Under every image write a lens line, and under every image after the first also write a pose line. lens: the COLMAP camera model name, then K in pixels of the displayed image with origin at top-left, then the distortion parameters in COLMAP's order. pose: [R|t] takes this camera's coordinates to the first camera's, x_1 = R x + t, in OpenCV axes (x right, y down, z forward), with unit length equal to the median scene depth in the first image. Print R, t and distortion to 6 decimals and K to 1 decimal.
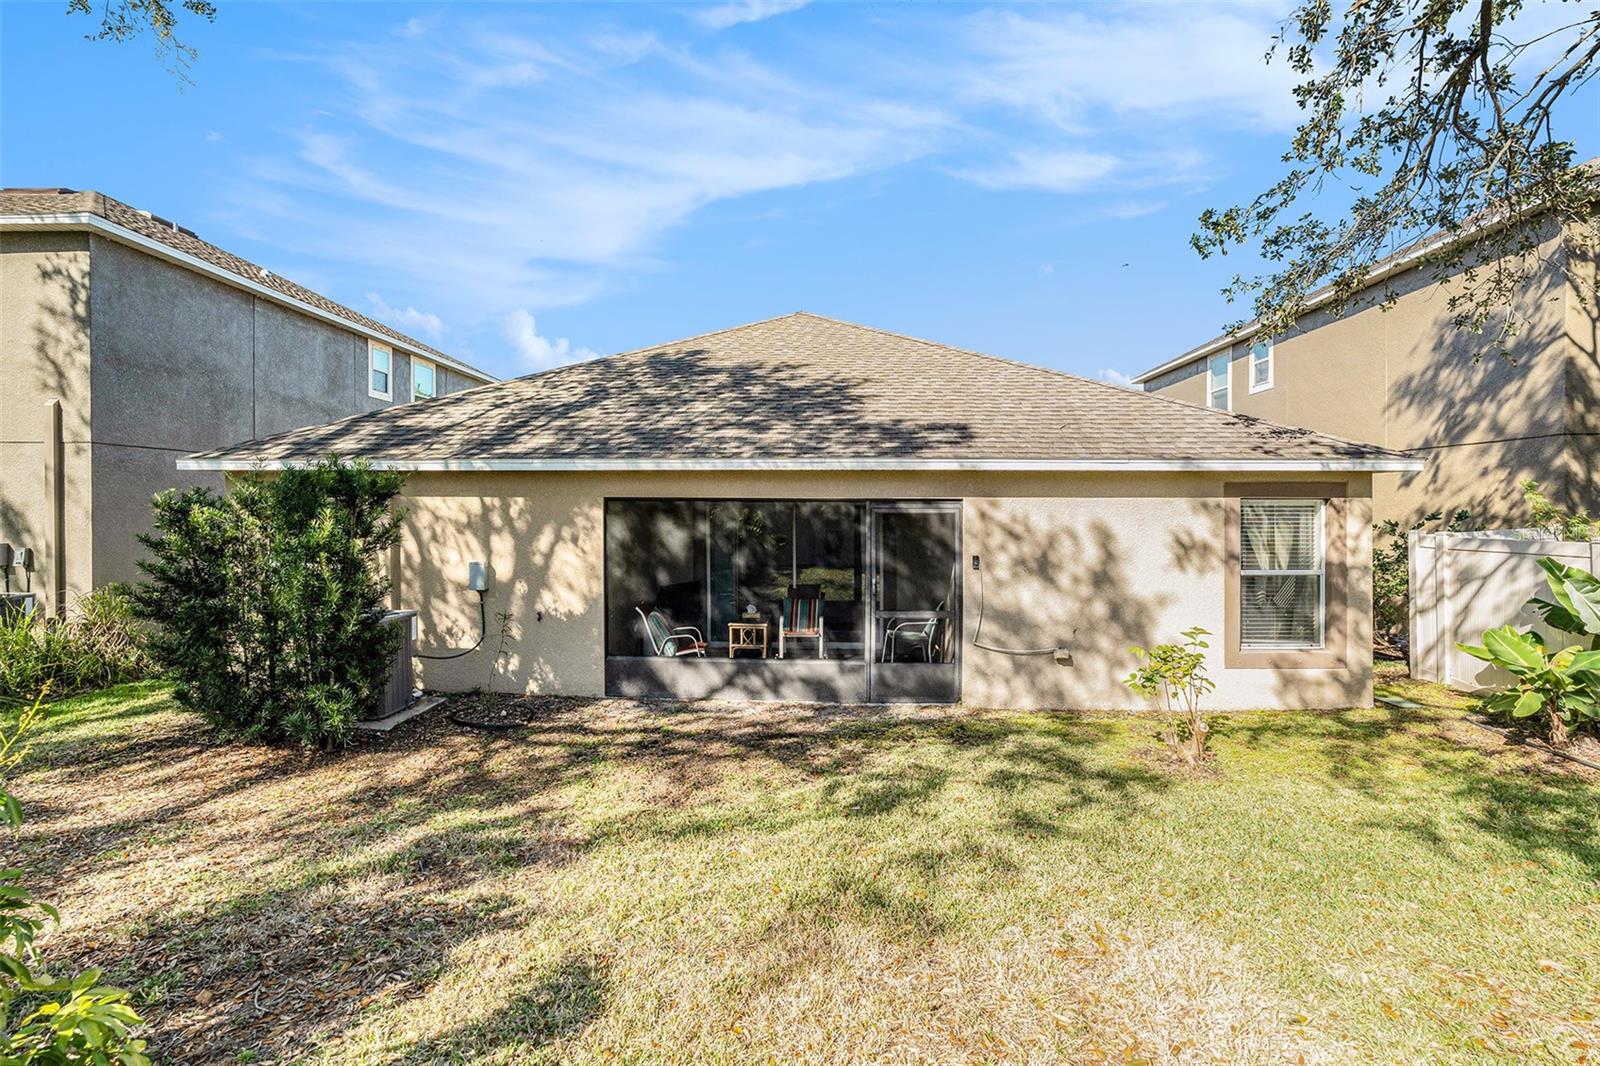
lens RADIAL K [[723.7, 0, 800.0], [0, 723.7, 533.0], [0, 0, 1]] dist [-0.072764, 0.023363]
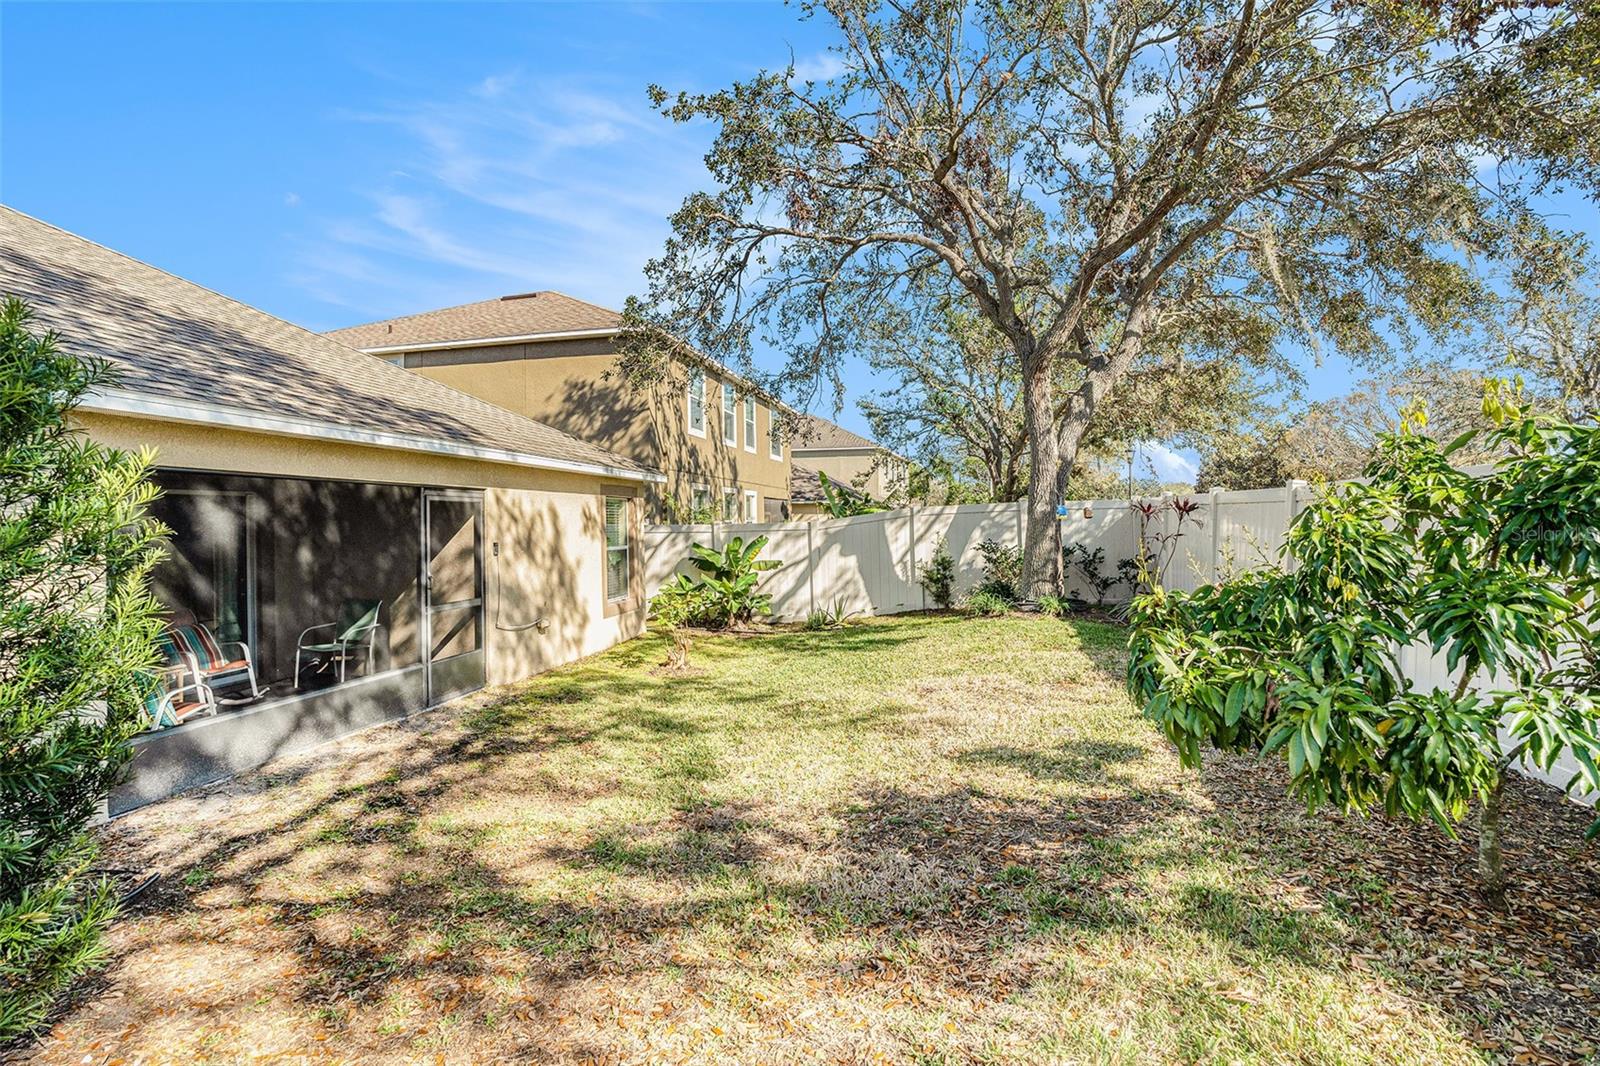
lens RADIAL K [[723.7, 0, 800.0], [0, 723.7, 533.0], [0, 0, 1]] dist [-0.072764, 0.023363]
pose [[0.151056, -0.017816, 0.988365, -0.714414], [0.038628, 0.999180, 0.012107, 0.023294], [-0.987770, 0.036350, 0.151621, 0.385461]]
